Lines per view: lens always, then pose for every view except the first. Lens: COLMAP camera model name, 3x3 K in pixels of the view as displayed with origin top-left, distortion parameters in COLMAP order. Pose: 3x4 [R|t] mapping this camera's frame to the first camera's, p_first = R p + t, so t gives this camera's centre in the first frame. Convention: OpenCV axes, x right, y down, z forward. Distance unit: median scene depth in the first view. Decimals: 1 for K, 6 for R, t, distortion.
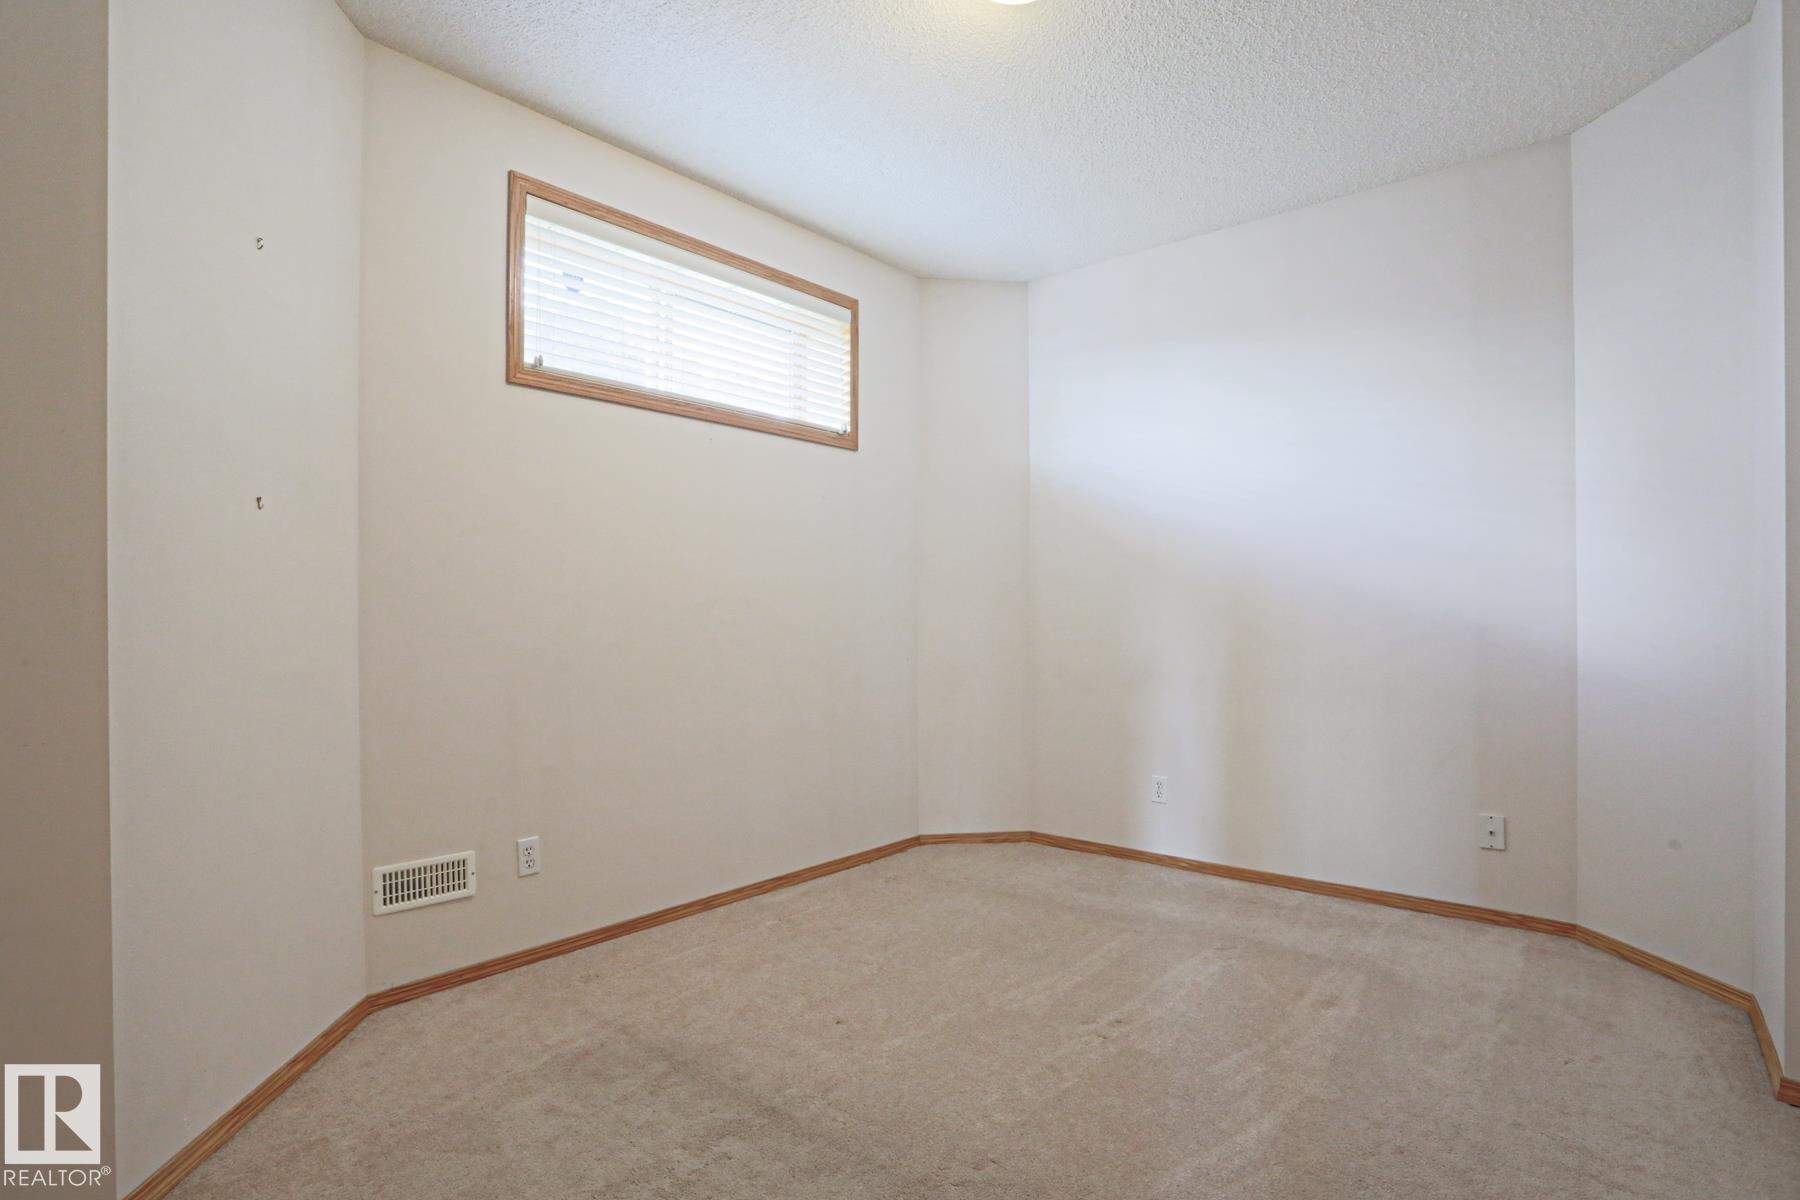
lens RADIAL K [[885.0, 0, 900.0], [0, 885.0, 600.0], [0, 0, 1]] dist [-0.061844, 0.020956]
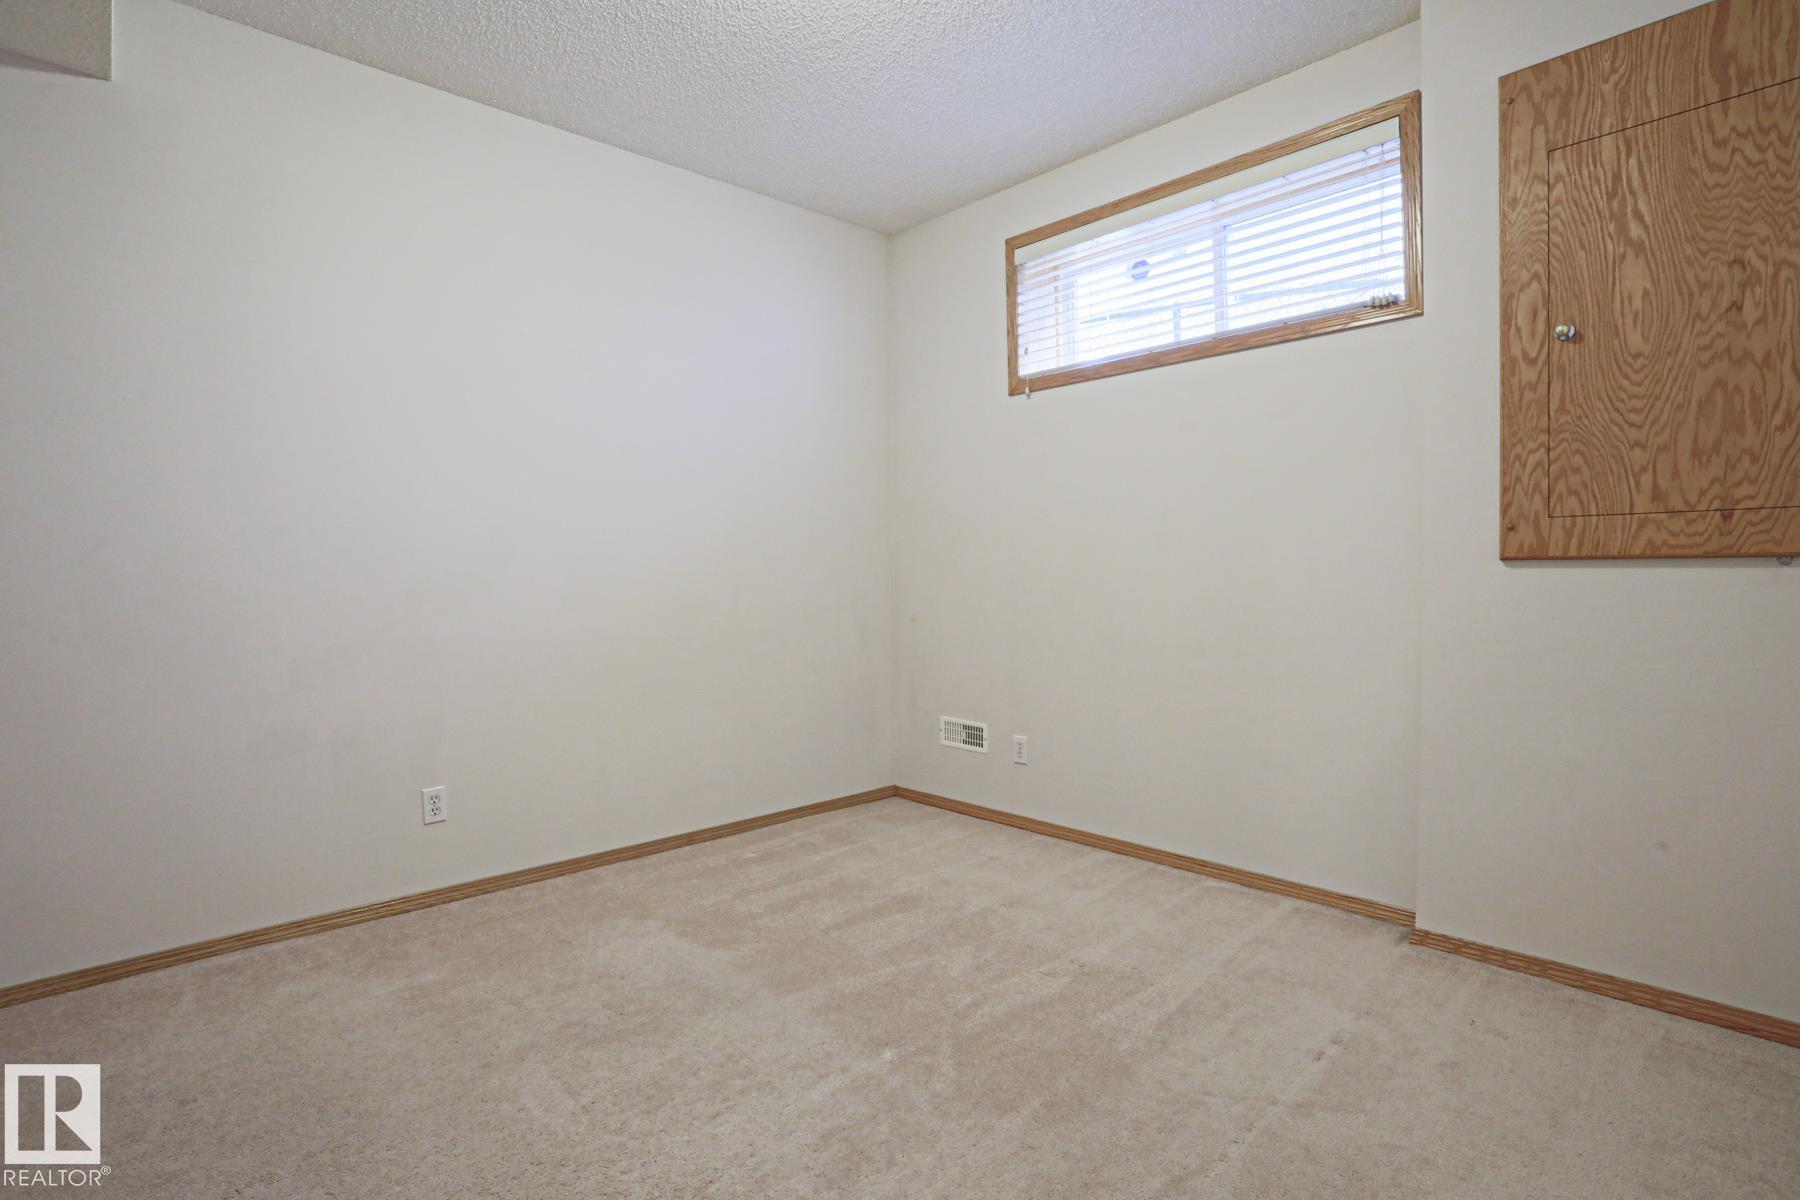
lens RADIAL K [[874.1, 0, 896.8], [0, 874.1, 597.4], [0, 0, 1]] dist [-0.066821, 0.030787]
pose [[-0.112673, 0.024820, -0.993322, 0.928132], [0.015418, 0.999611, 0.023228, 0.035280], [0.993513, -0.012698, -0.113011, 0.959052]]
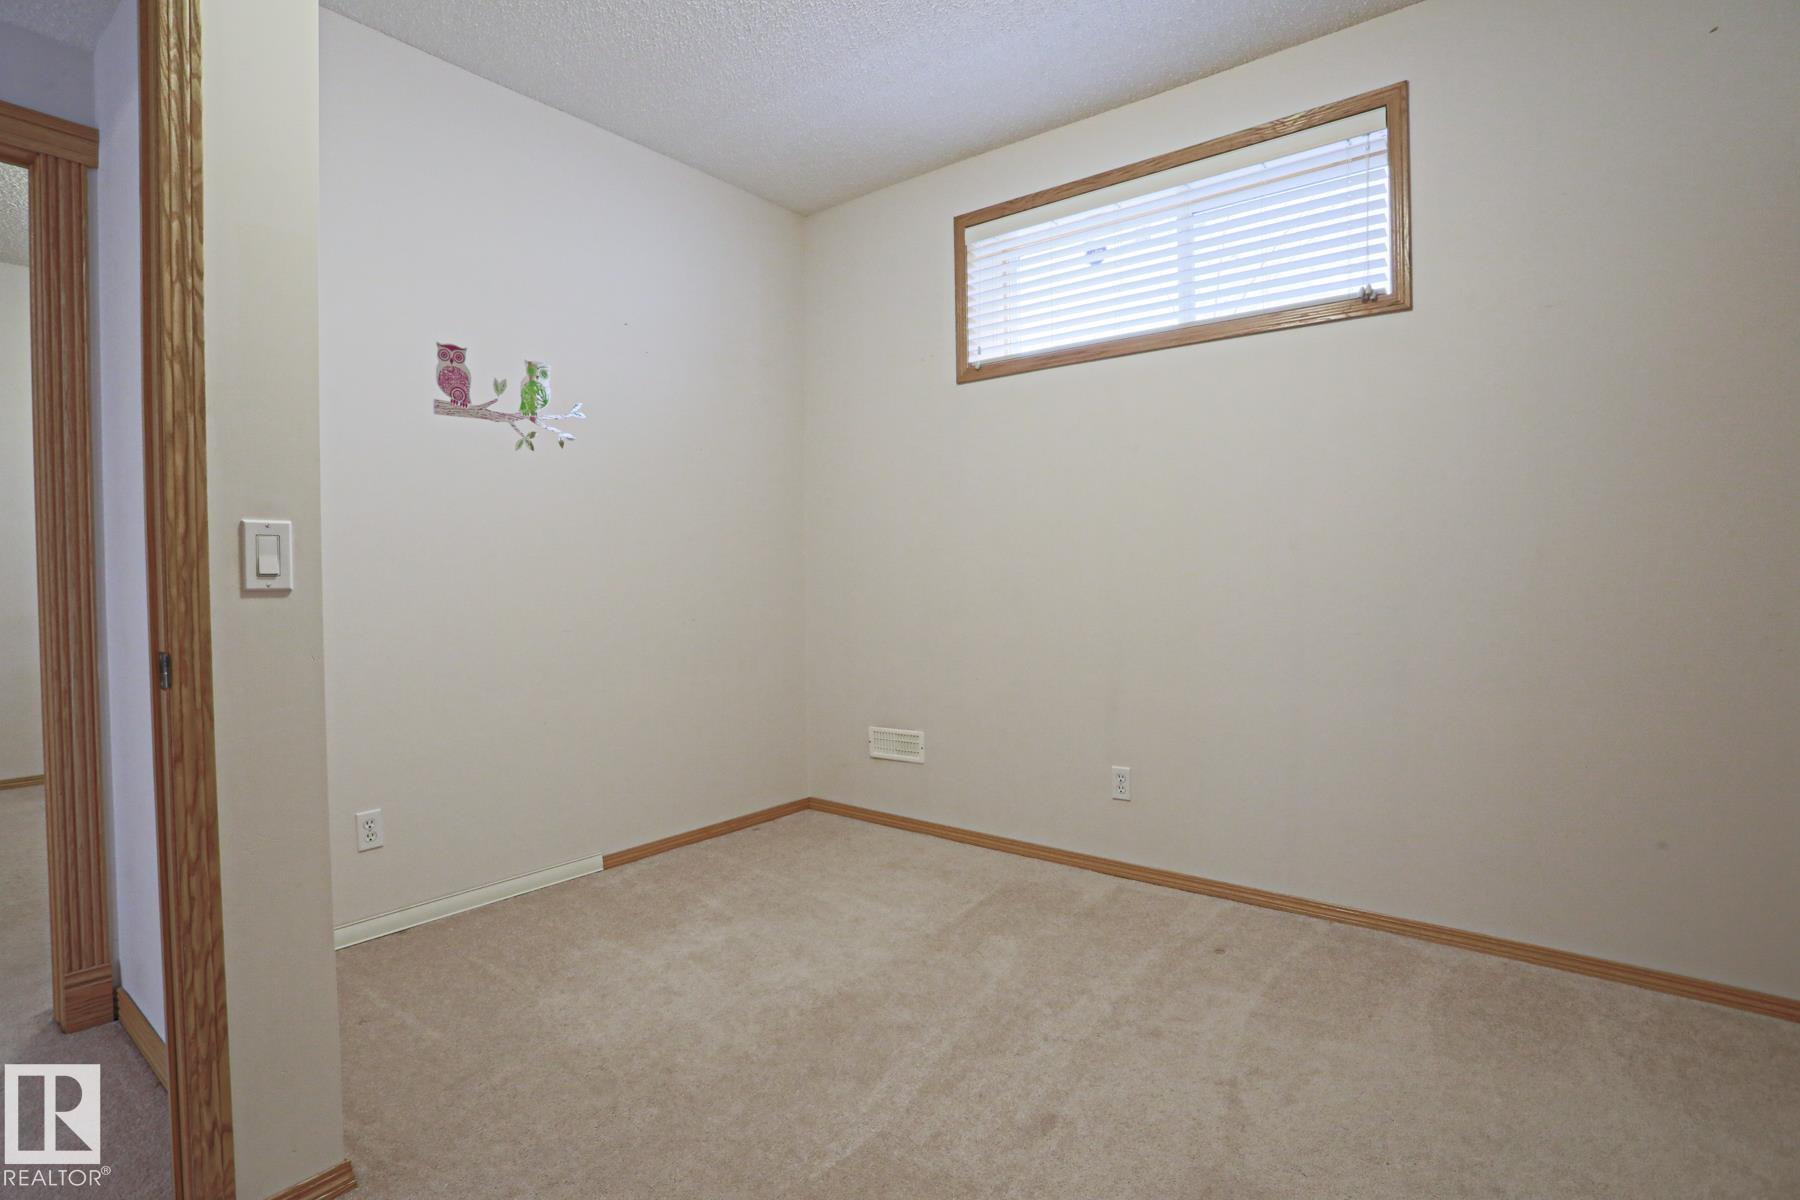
lens RADIAL K [[874.1, 0, 896.8], [0, 874.1, 597.4], [0, 0, 1]] dist [-0.066821, 0.030787]
pose [[0.039783, 0.025011, -0.998895, 0.828718], [0.013653, 0.999580, 0.025572, 0.033600], [0.999115, -0.014655, 0.039425, 0.839401]]
